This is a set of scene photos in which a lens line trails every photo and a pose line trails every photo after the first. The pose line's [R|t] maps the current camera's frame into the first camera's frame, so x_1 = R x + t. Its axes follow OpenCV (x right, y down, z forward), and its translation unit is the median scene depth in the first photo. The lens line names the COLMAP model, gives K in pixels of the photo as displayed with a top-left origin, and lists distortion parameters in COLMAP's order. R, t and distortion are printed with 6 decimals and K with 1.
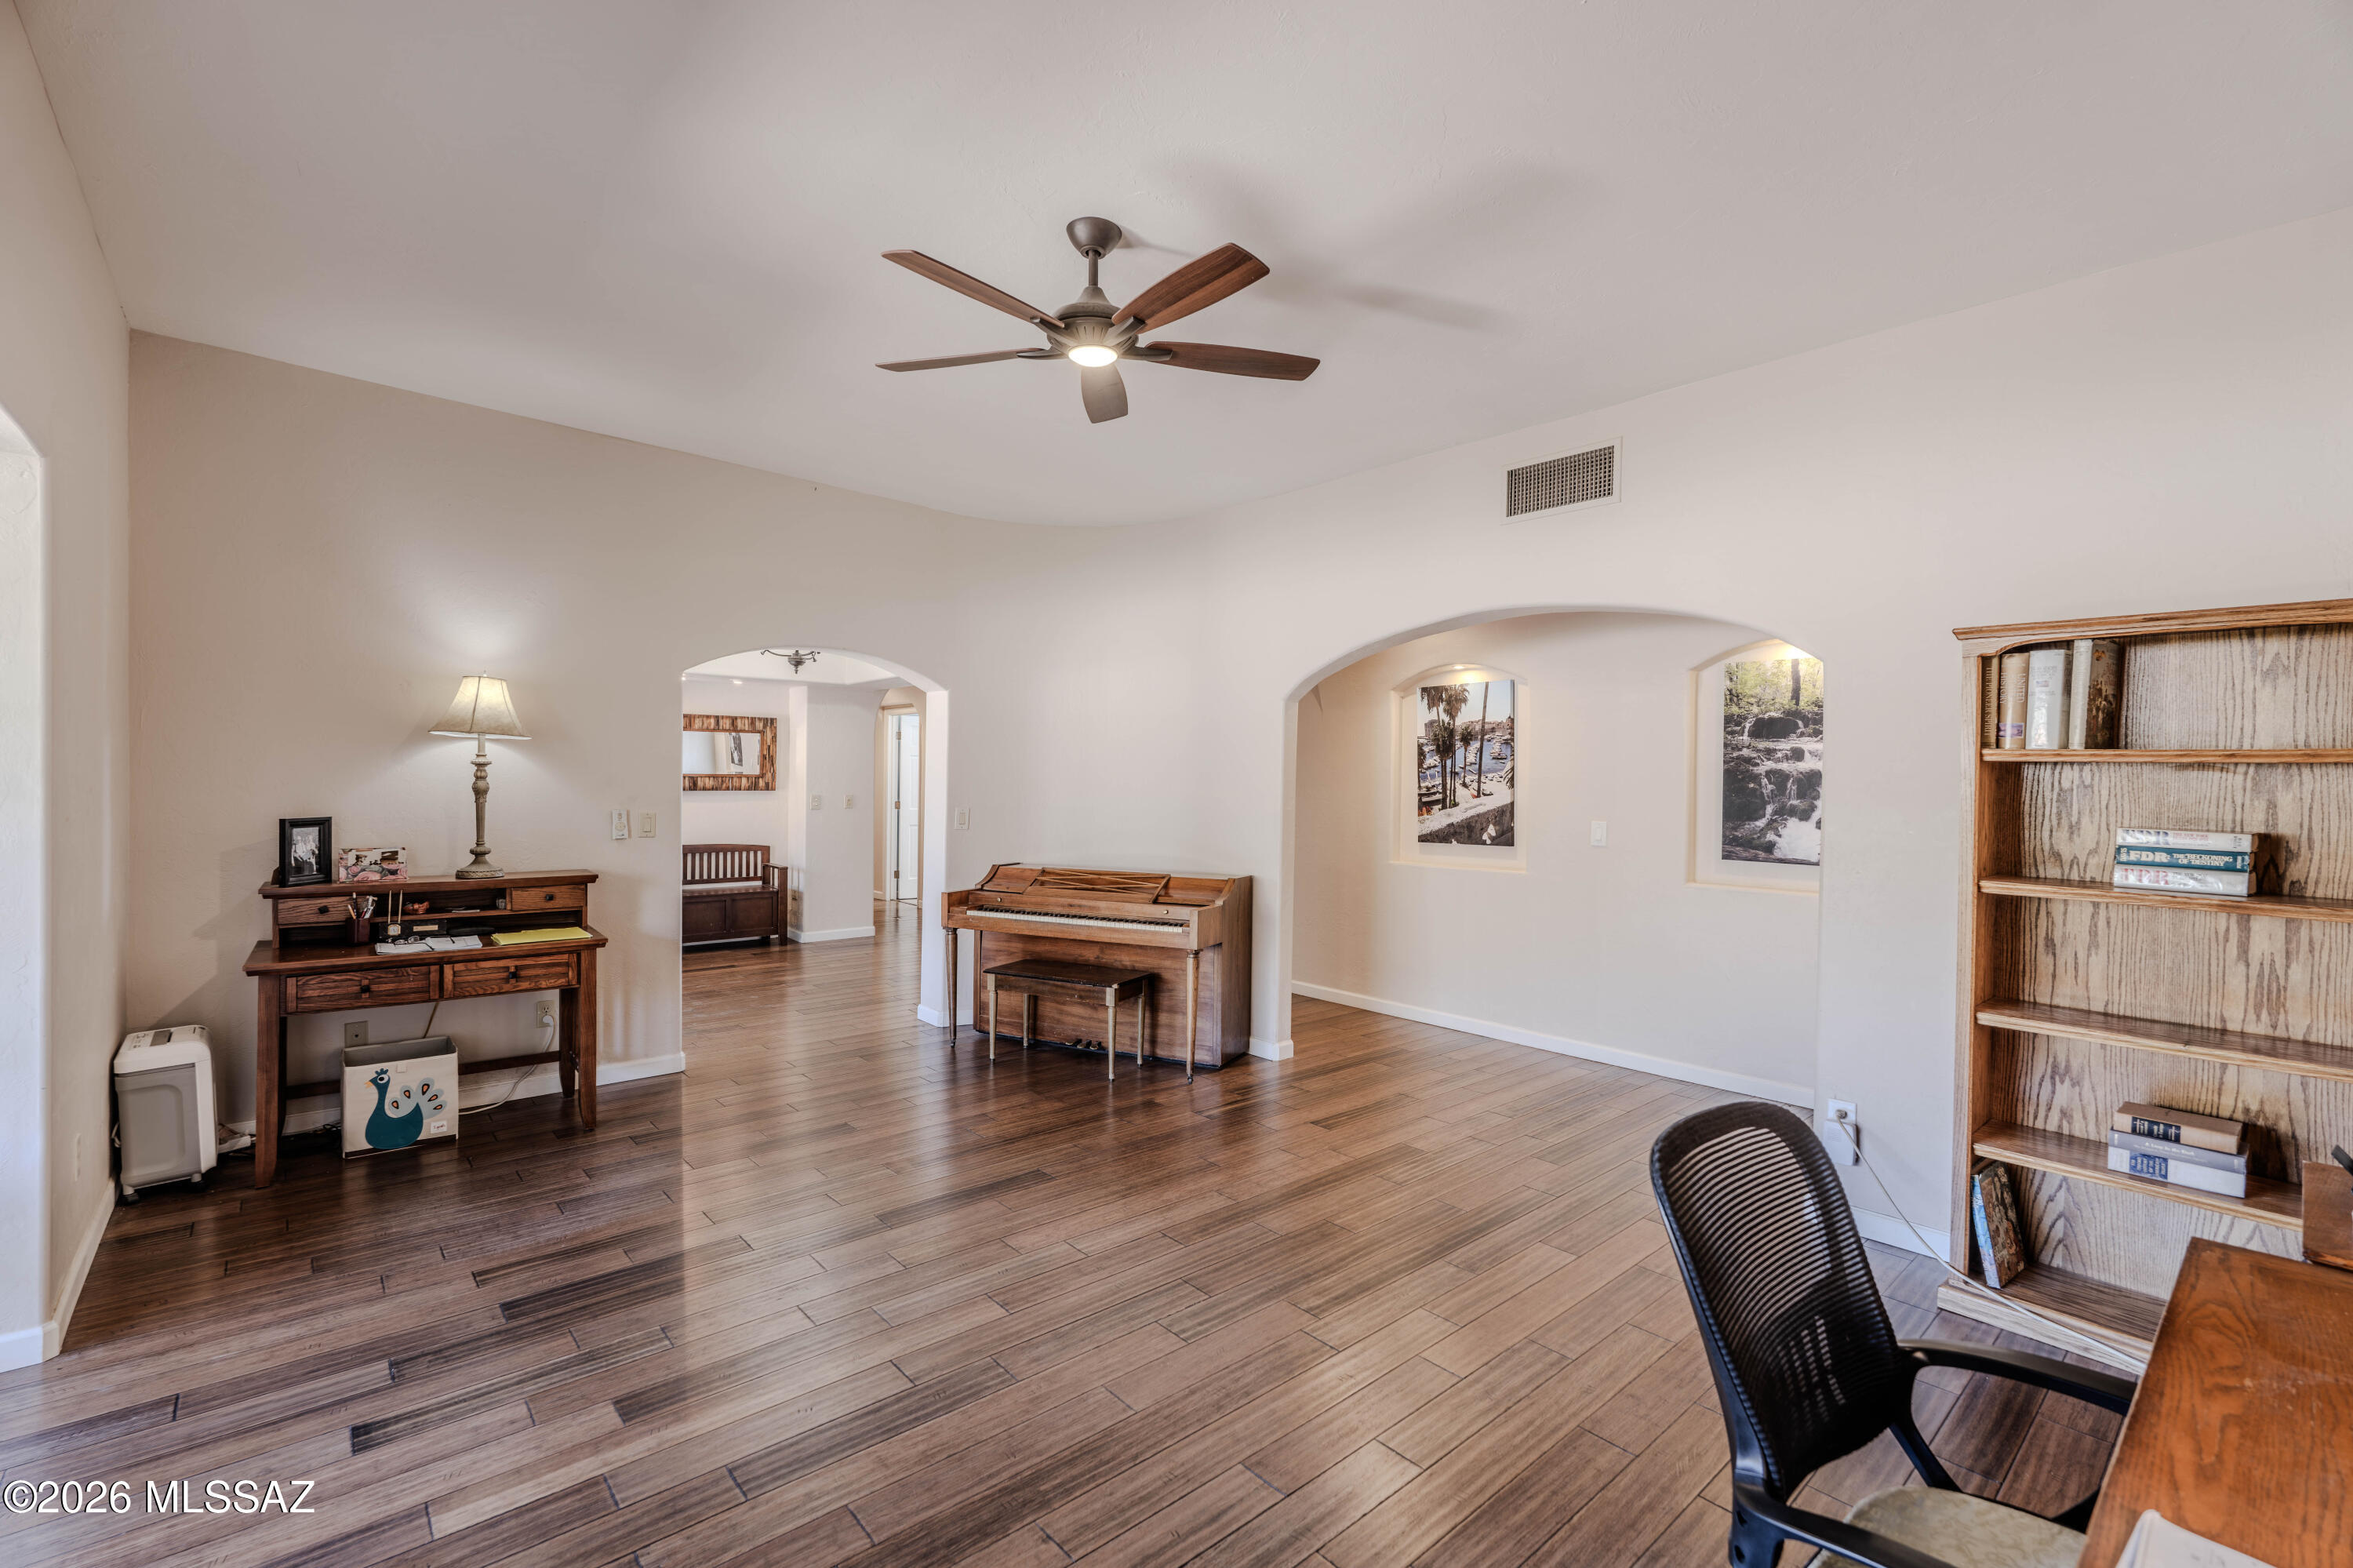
lens RADIAL K [[1023.5, 0, 1173.0], [0, 1023.5, 786.1], [0, 0, 1]] dist [-0.008588, -0.000169]
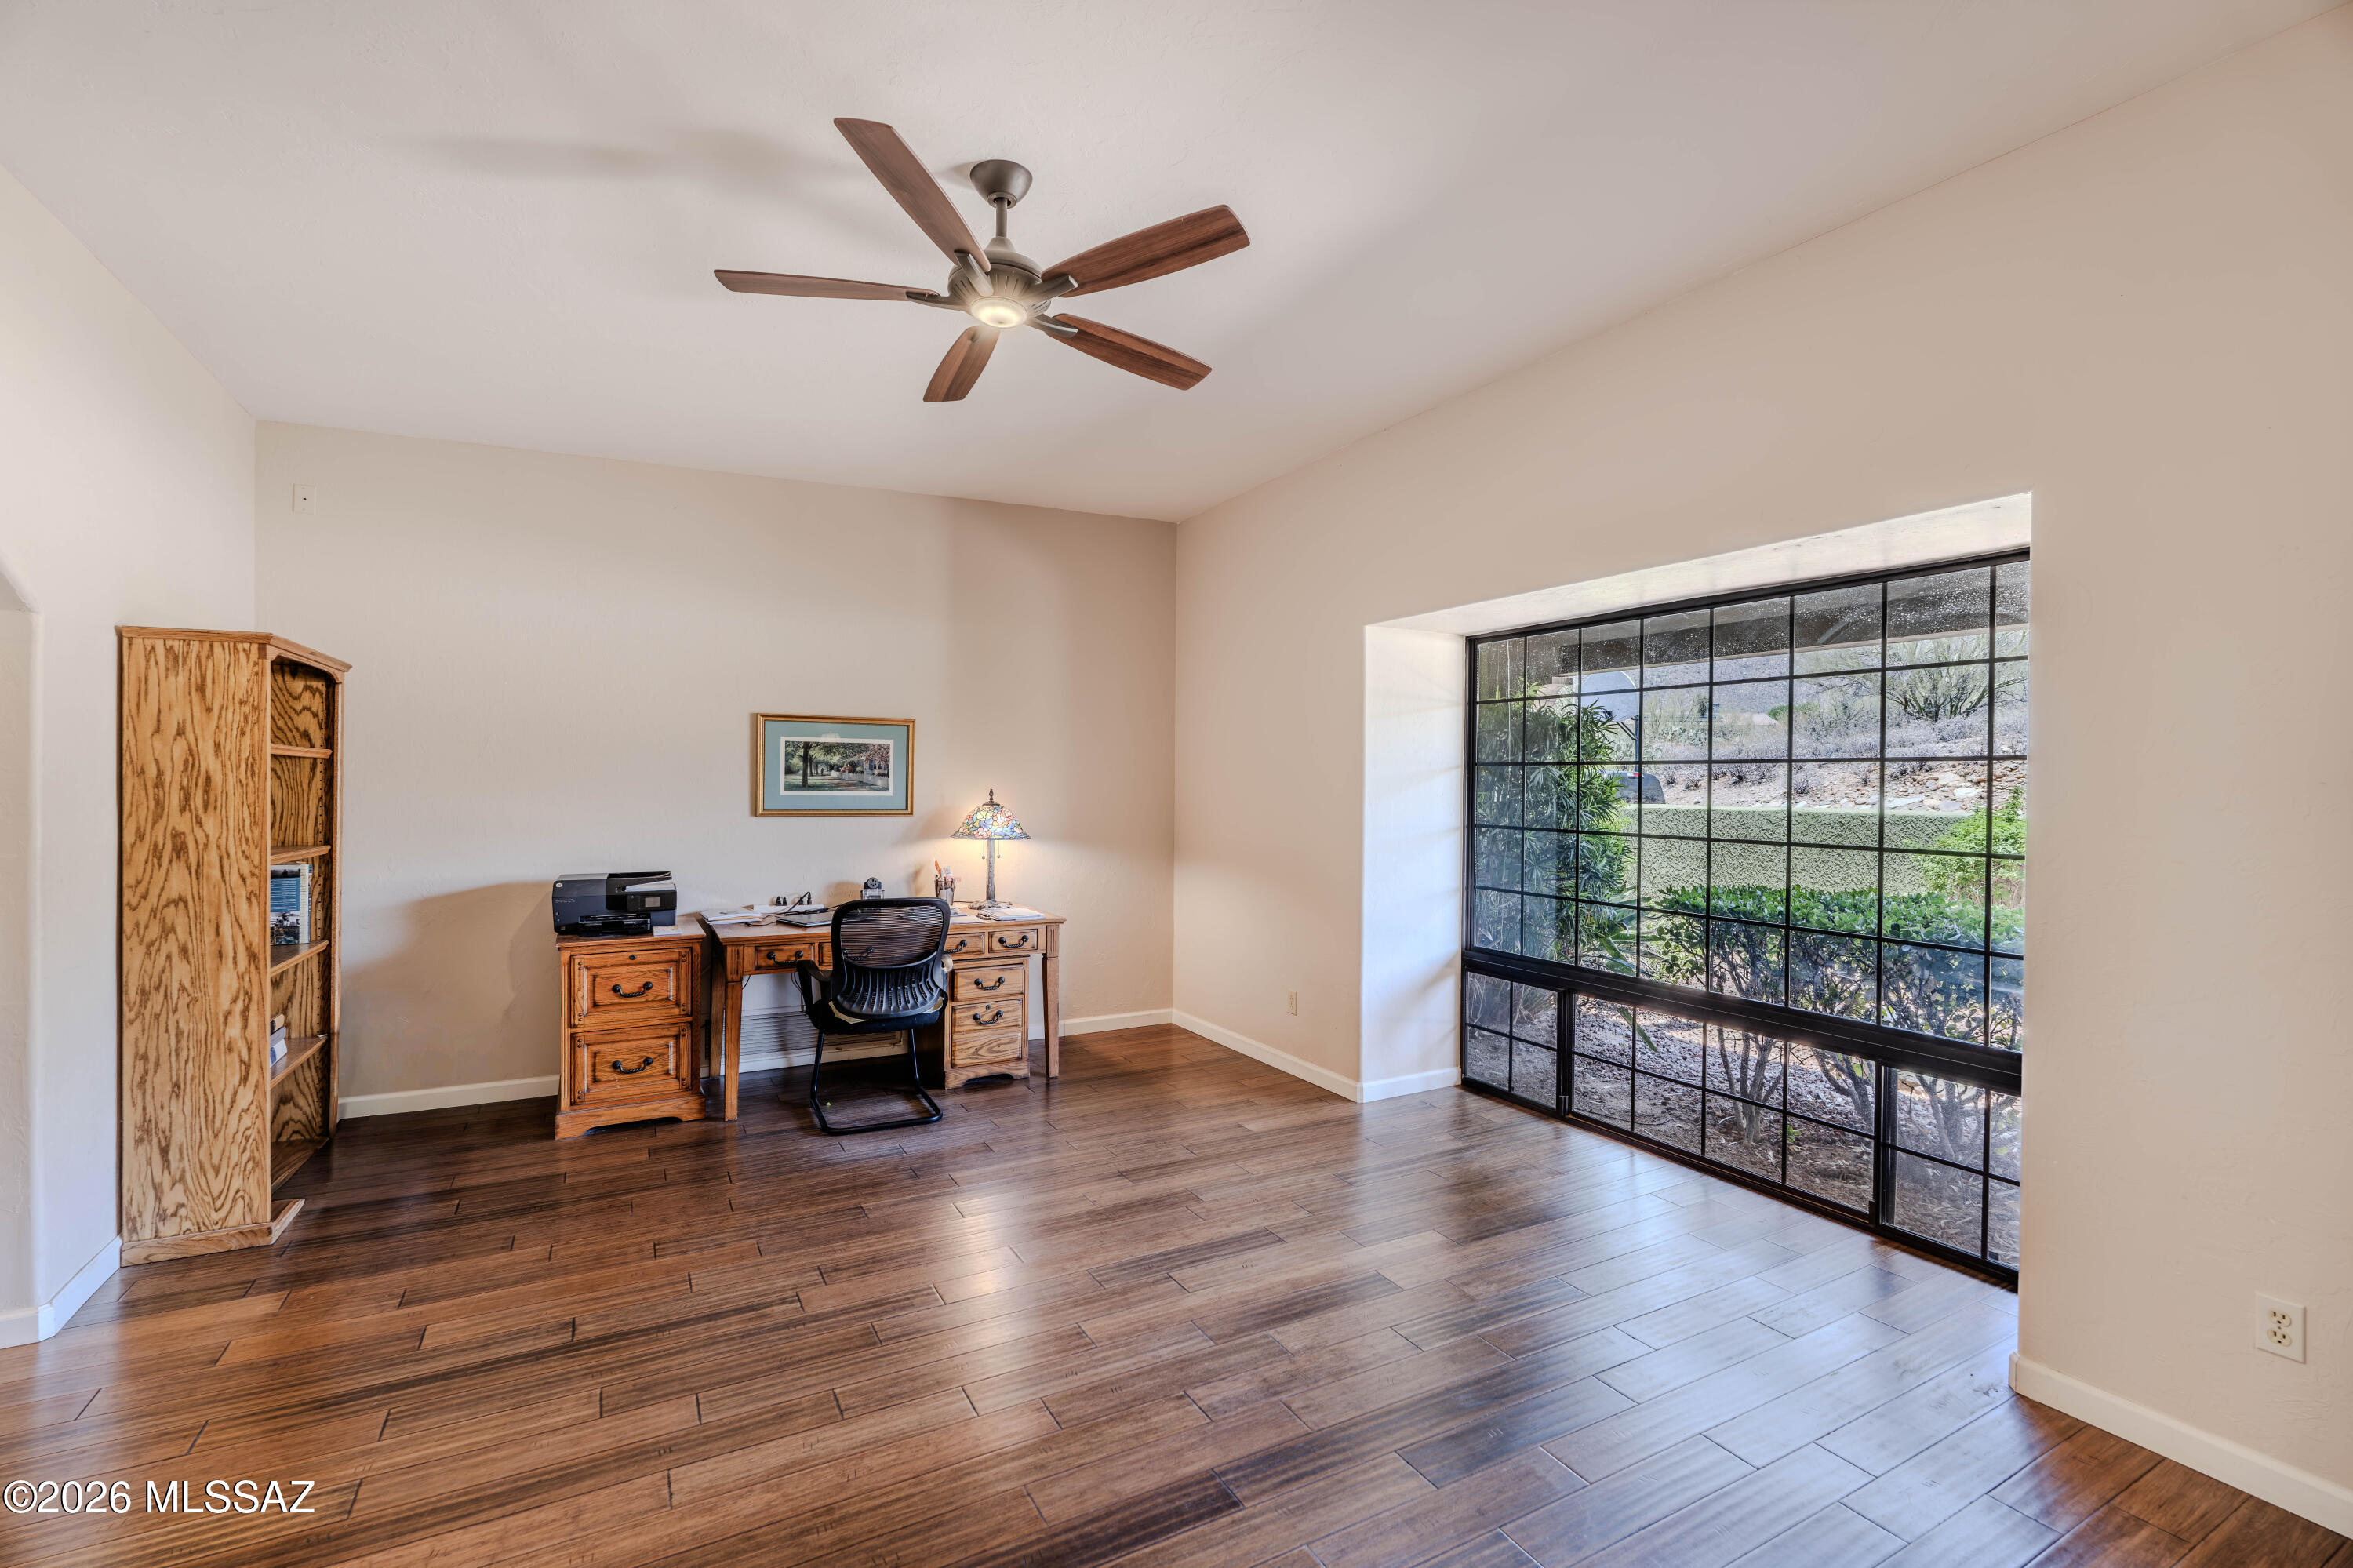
lens RADIAL K [[1023.5, 0, 1173.0], [0, 1023.5, 786.1], [0, 0, 1]] dist [-0.008588, -0.000169]
pose [[-0.975479, -0.024630, 0.218711, -0.427446], [-0.021396, 0.999624, 0.017143, -0.027216], [-0.219051, 0.012043, -0.975639, 1.826954]]
